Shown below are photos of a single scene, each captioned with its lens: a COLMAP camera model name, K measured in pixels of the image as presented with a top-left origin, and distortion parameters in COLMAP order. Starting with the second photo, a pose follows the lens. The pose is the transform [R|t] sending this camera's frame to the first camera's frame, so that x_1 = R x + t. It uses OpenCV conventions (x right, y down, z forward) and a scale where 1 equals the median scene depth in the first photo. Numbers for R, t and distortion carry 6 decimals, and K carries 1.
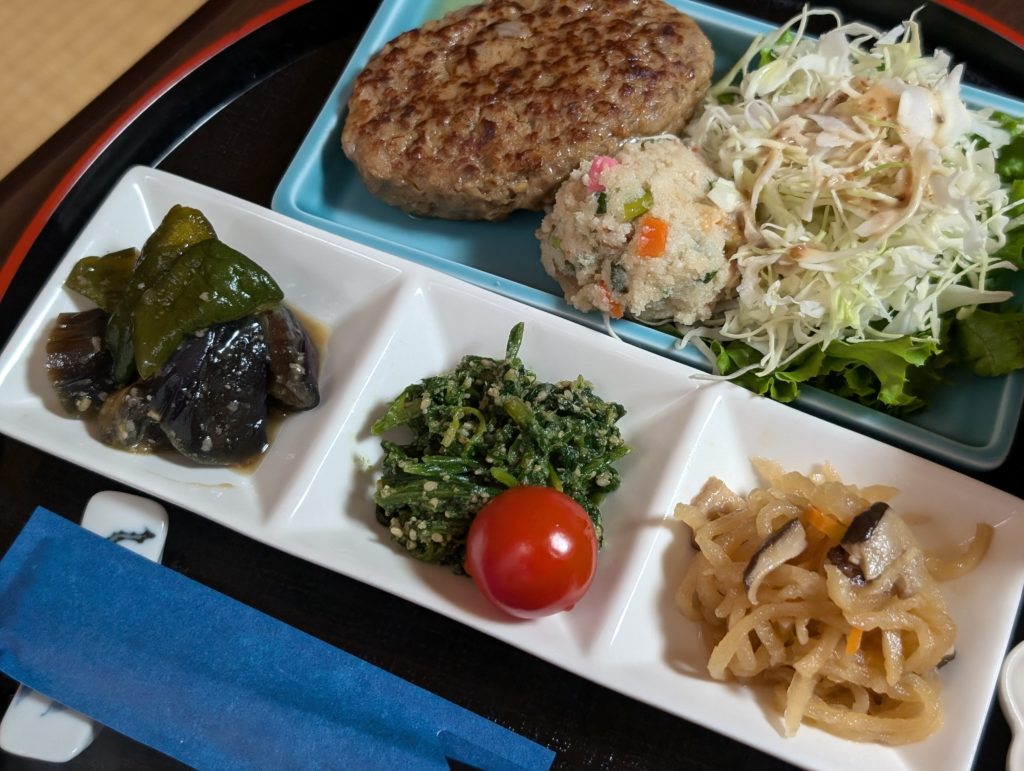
lens RADIAL K [[1647.4, 0, 491.5], [0, 1647.4, 386.1], [0, 0, 1]] dist [0.249230, -1.377370]
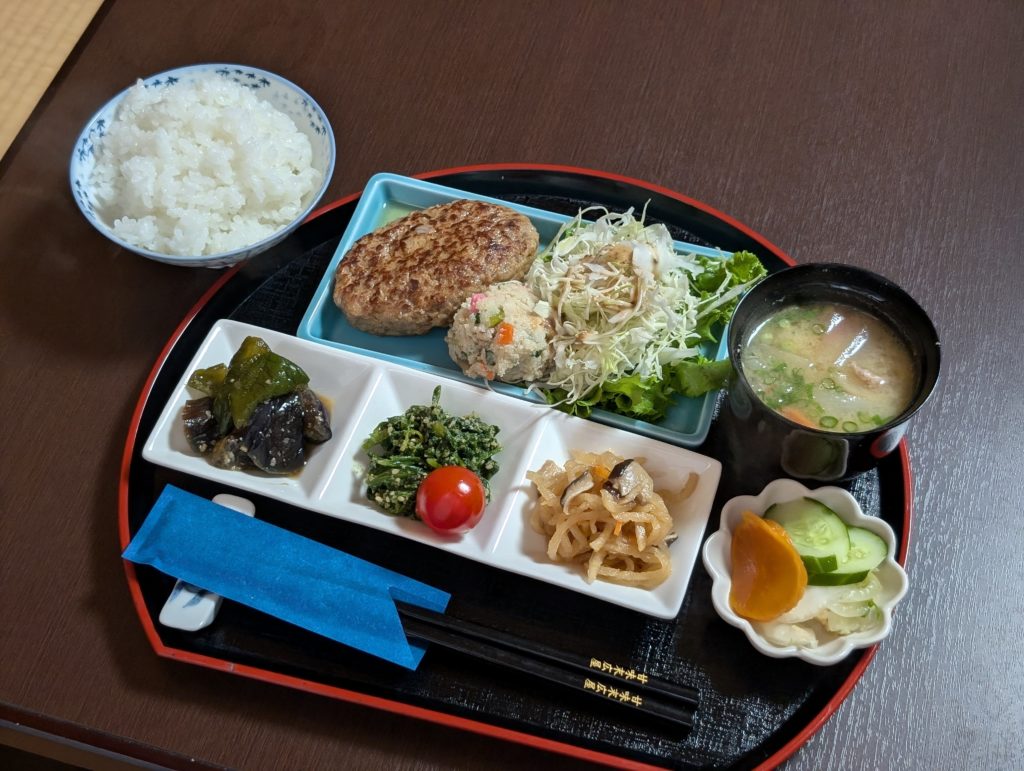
lens RADIAL K [[1647.4, 0, 491.5], [0, 1647.4, 386.1], [0, 0, 1]] dist [0.249230, -1.377370]
pose [[0.996944, -0.074294, 0.024149, 0.031987], [0.076455, 0.991388, -0.106325, 0.162743], [-0.016042, 0.107846, 0.994038, -0.830797]]
